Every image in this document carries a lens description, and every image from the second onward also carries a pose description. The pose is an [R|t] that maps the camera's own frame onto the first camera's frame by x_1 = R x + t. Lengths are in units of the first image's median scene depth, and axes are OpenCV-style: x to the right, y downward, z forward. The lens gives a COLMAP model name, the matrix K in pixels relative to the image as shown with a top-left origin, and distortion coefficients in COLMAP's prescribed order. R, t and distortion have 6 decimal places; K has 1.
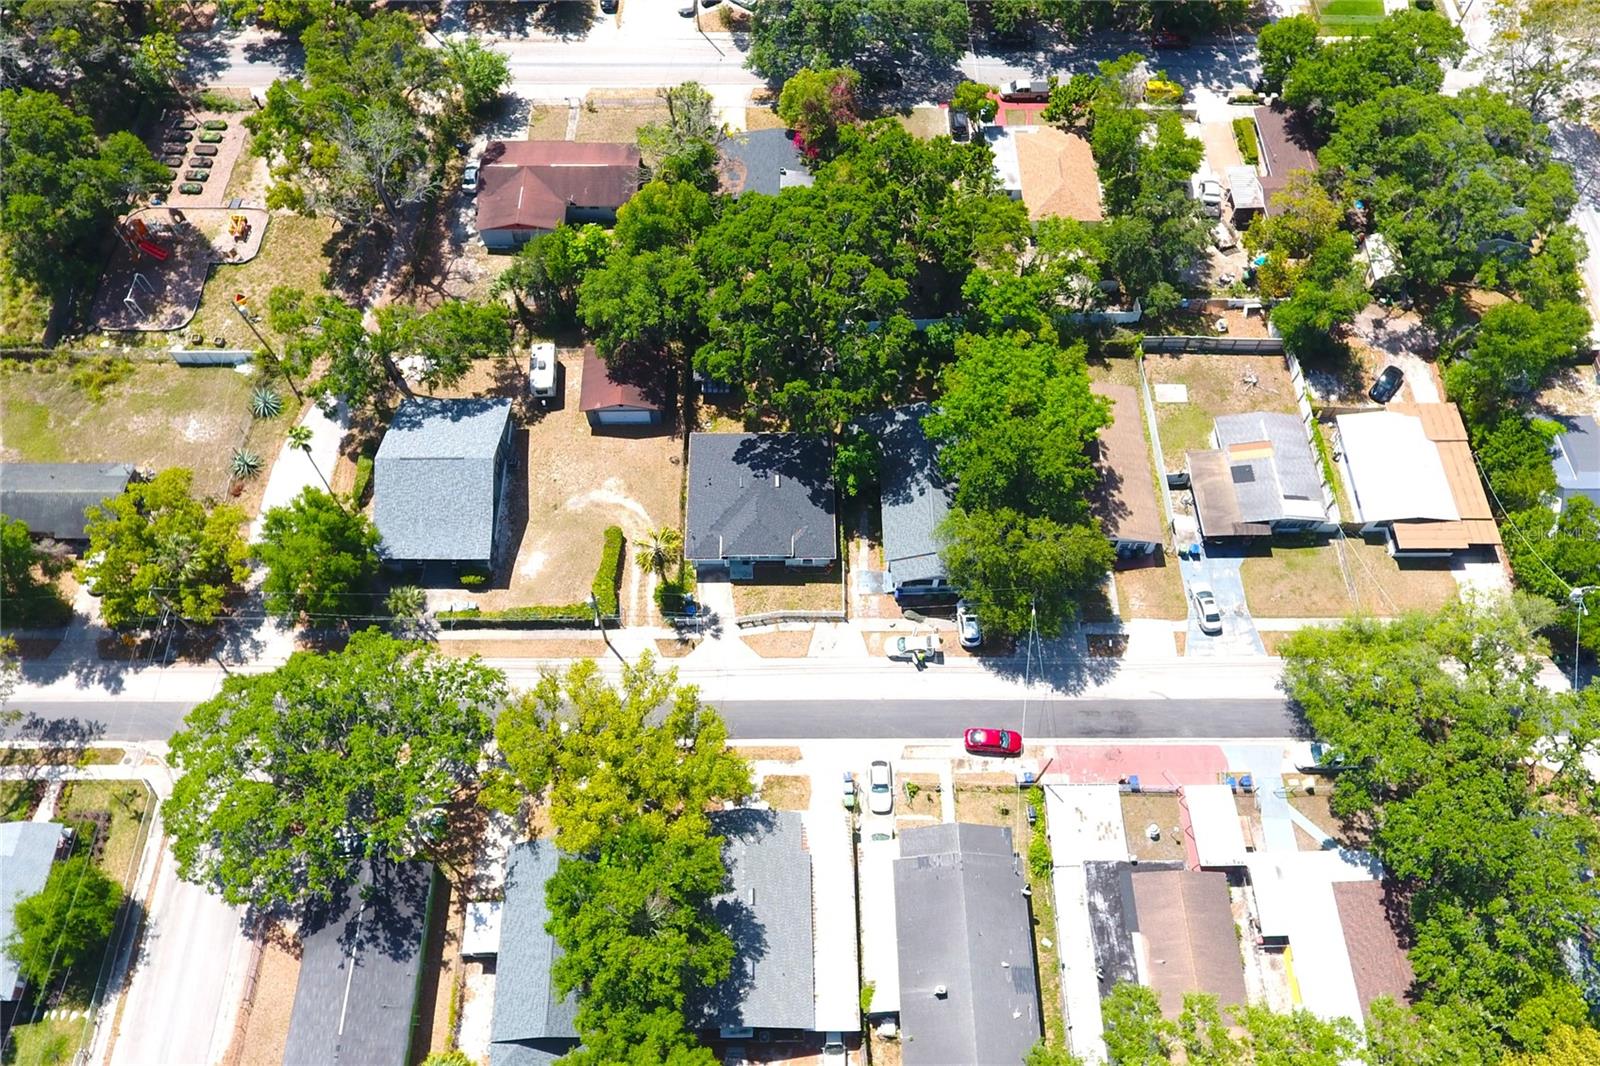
lens RADIAL K [[1114.7, 0, 790.9], [0, 1114.7, 533.8], [0, 0, 1]] dist [-0.008695, 0.002074]
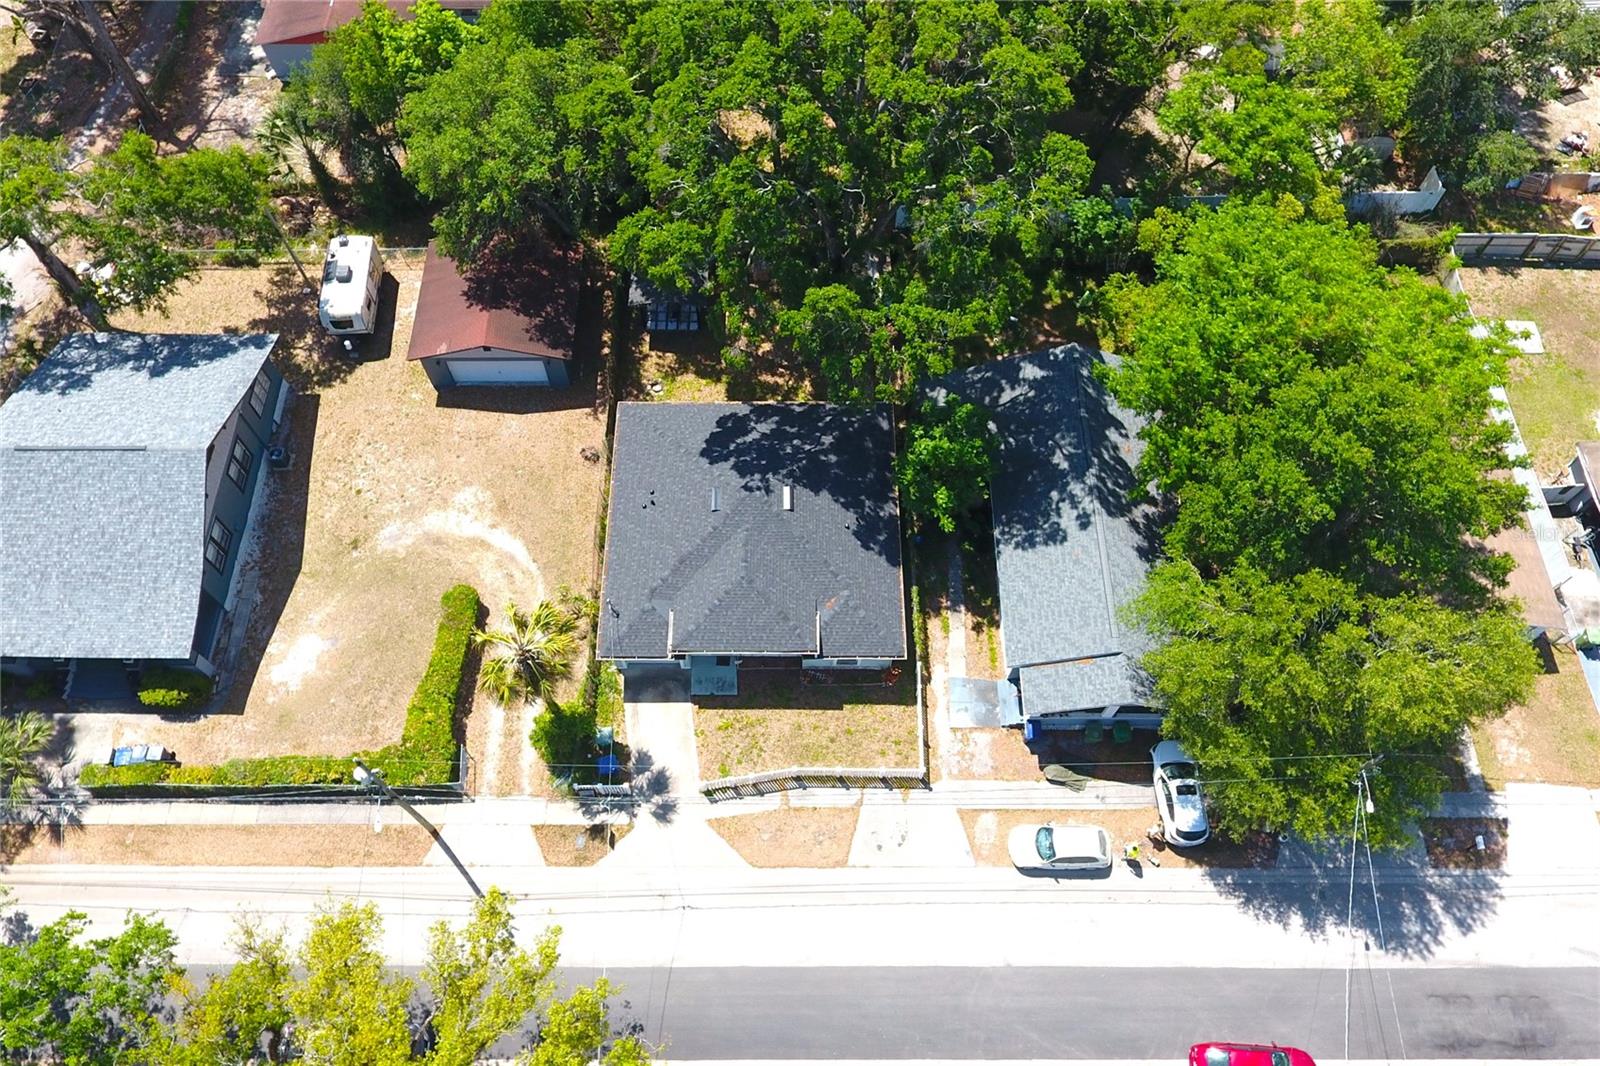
lens RADIAL K [[1114.7, 0, 785.0], [0, 1114.7, 509.7], [0, 0, 1]] dist [-0.008695, 0.002074]
pose [[0.999922, 0.006171, -0.010861, -0.007970], [-0.006308, 0.999900, -0.012638, -0.035772], [0.010782, 0.012706, 0.999861, 0.503559]]
